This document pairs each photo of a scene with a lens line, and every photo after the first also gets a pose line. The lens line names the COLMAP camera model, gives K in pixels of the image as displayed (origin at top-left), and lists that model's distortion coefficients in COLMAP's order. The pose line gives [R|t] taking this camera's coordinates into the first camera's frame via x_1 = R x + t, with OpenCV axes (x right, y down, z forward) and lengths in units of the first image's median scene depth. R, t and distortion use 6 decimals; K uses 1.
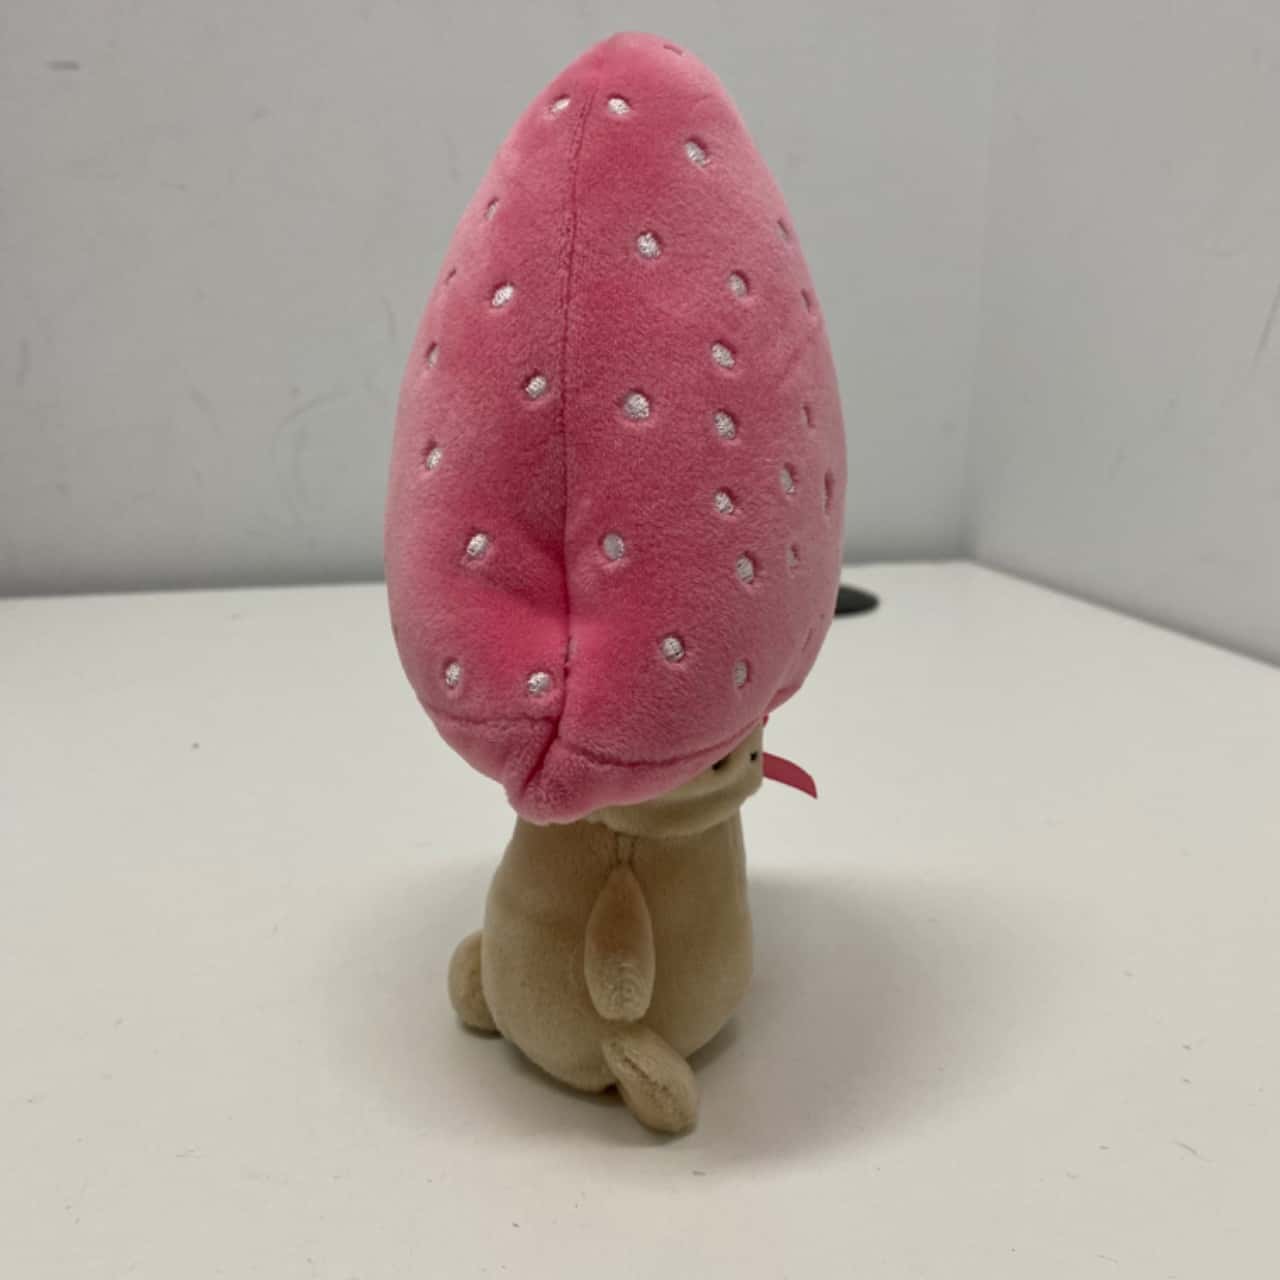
lens RADIAL K [[1484.7, 0, 660.3], [0, 1484.7, 597.9], [0, 0, 1]] dist [0.220893, -0.915060]
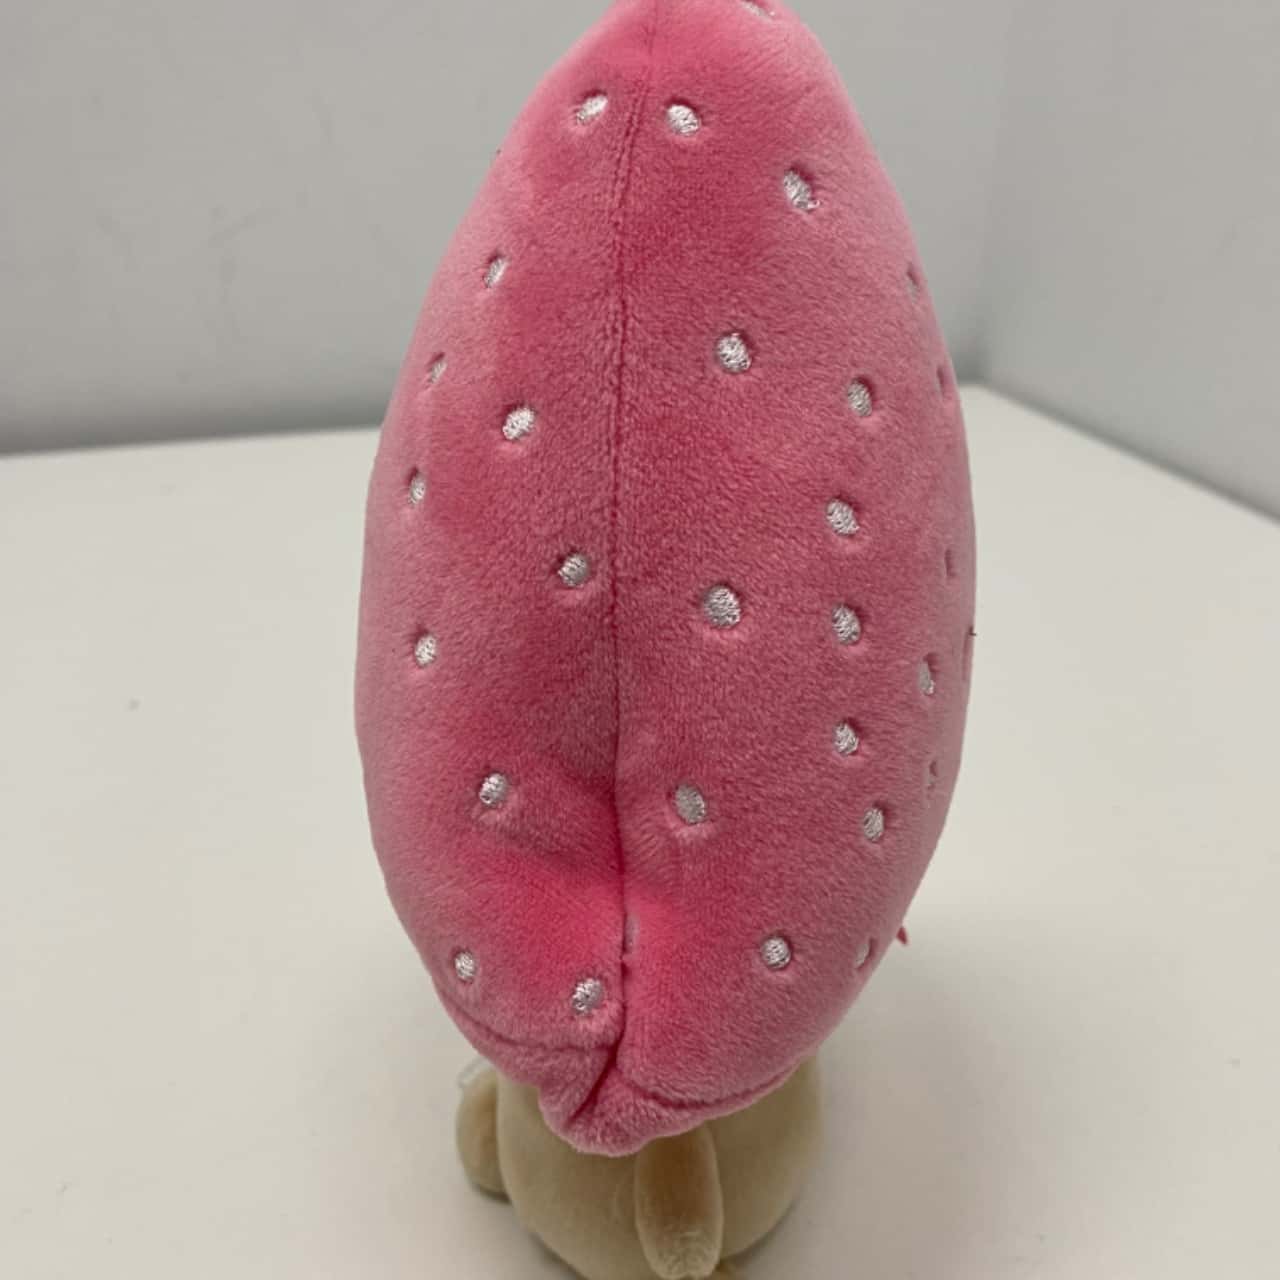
lens RADIAL K [[1484.7, 0, 660.3], [0, 1484.7, 597.9], [0, 0, 1]] dist [0.220893, -0.915060]
pose [[0.999221, -0.014837, 0.036570, -0.068437], [0.006577, 0.976284, 0.216396, -0.277685], [-0.038913, -0.215987, 0.975621, 0.324936]]
